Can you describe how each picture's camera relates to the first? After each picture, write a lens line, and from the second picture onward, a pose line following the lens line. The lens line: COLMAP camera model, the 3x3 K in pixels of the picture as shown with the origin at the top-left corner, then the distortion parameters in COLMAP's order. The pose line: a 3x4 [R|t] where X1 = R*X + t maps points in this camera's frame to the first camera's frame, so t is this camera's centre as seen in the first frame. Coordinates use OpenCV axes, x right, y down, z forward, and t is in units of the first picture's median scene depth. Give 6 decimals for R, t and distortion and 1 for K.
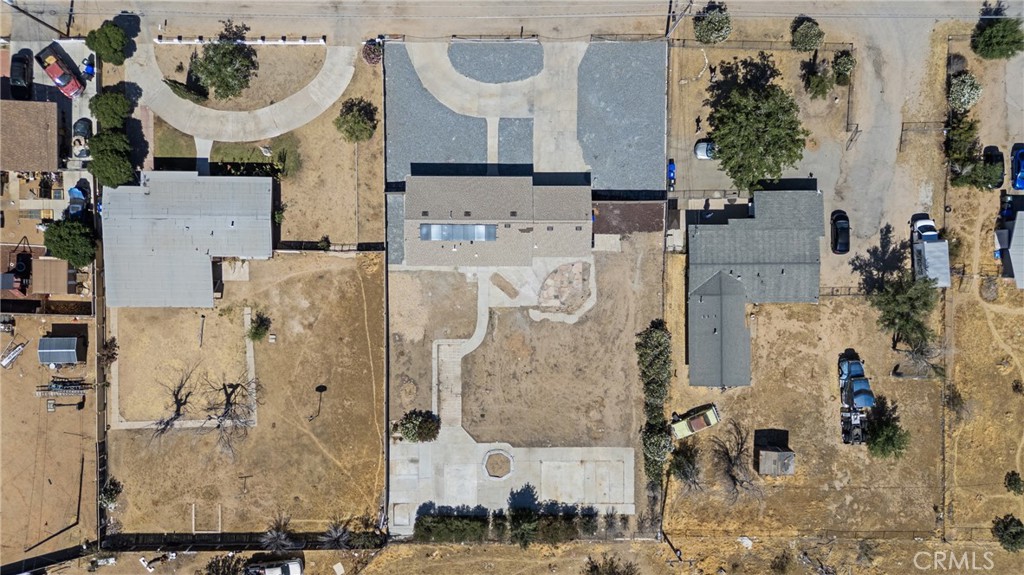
lens RADIAL K [[733.6, 0, 512.0], [0, 733.6, 287.5], [0, 0, 1]] dist [0.126890, -0.204223]
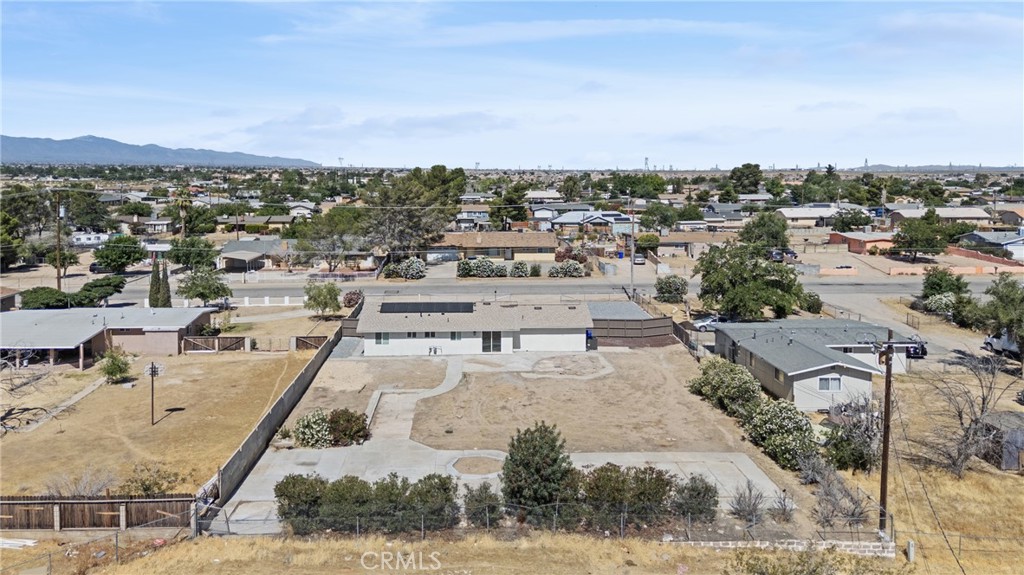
lens RADIAL K [[768.6, 0, 486.5], [0, 768.6, 260.7], [0, 0, 1]] dist [0.075661, -0.087545]
pose [[0.999737, -0.007997, 0.021500, -0.023519], [0.022243, 0.108824, -0.993812, 0.740034], [0.005608, 0.994029, 0.108973, 0.816638]]
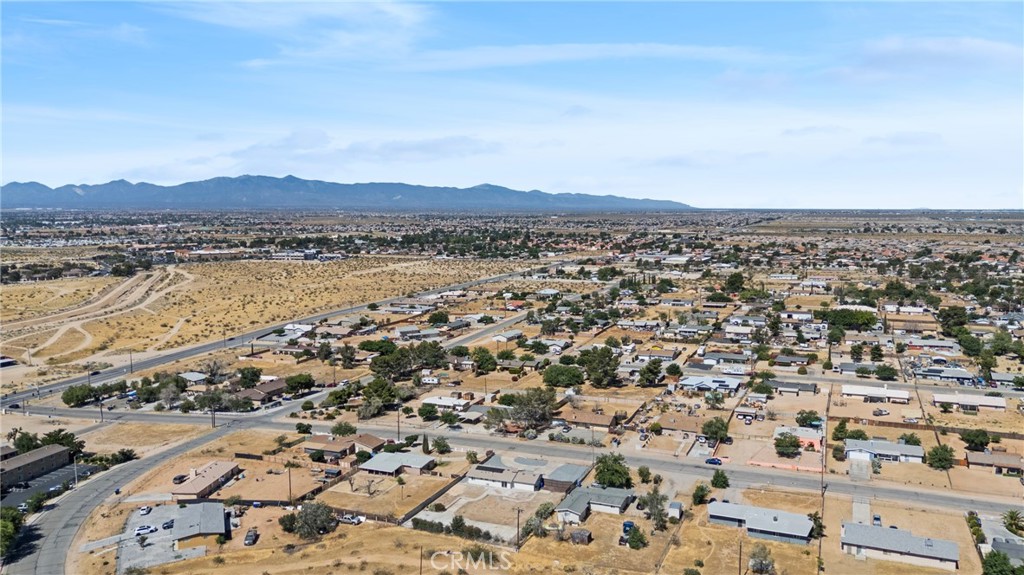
lens RADIAL K [[771.7, 0, 512.0], [0, 771.7, 287.5], [0, 0, 1]] dist [0.080749, -0.094434]
pose [[0.916320, 0.024616, -0.399689, 1.015783], [-0.400277, 0.085326, -0.912413, 2.205401], [0.011644, 0.996049, 0.088039, 0.124200]]
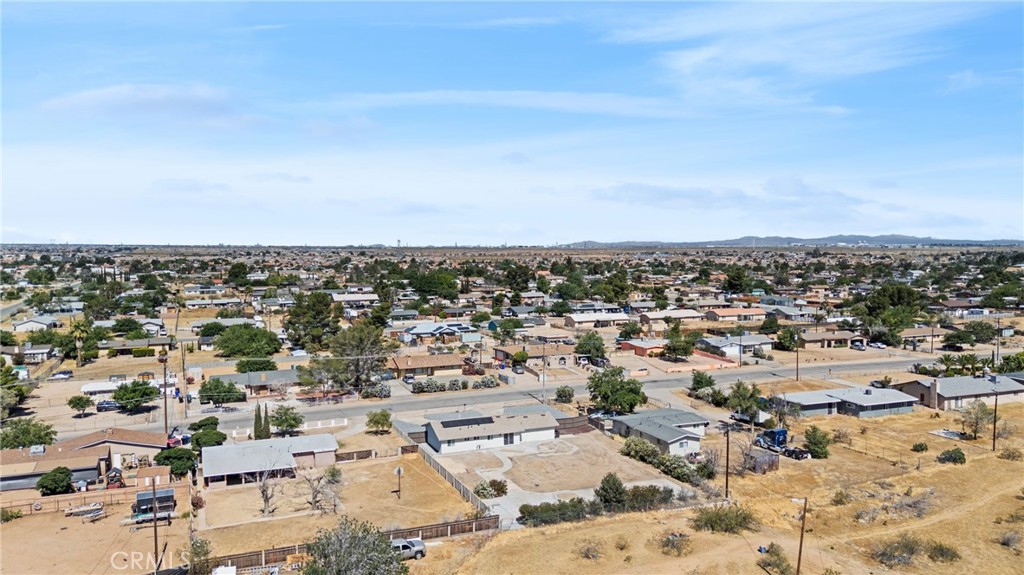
lens RADIAL K [[771.7, 0, 512.0], [0, 771.7, 287.5], [0, 0, 1]] dist [0.080749, -0.094434]
pose [[0.925607, -0.031833, 0.377144, -0.529683], [0.378242, 0.042077, -0.924750, 1.282552], [0.013568, 0.998607, 0.050987, 0.632015]]
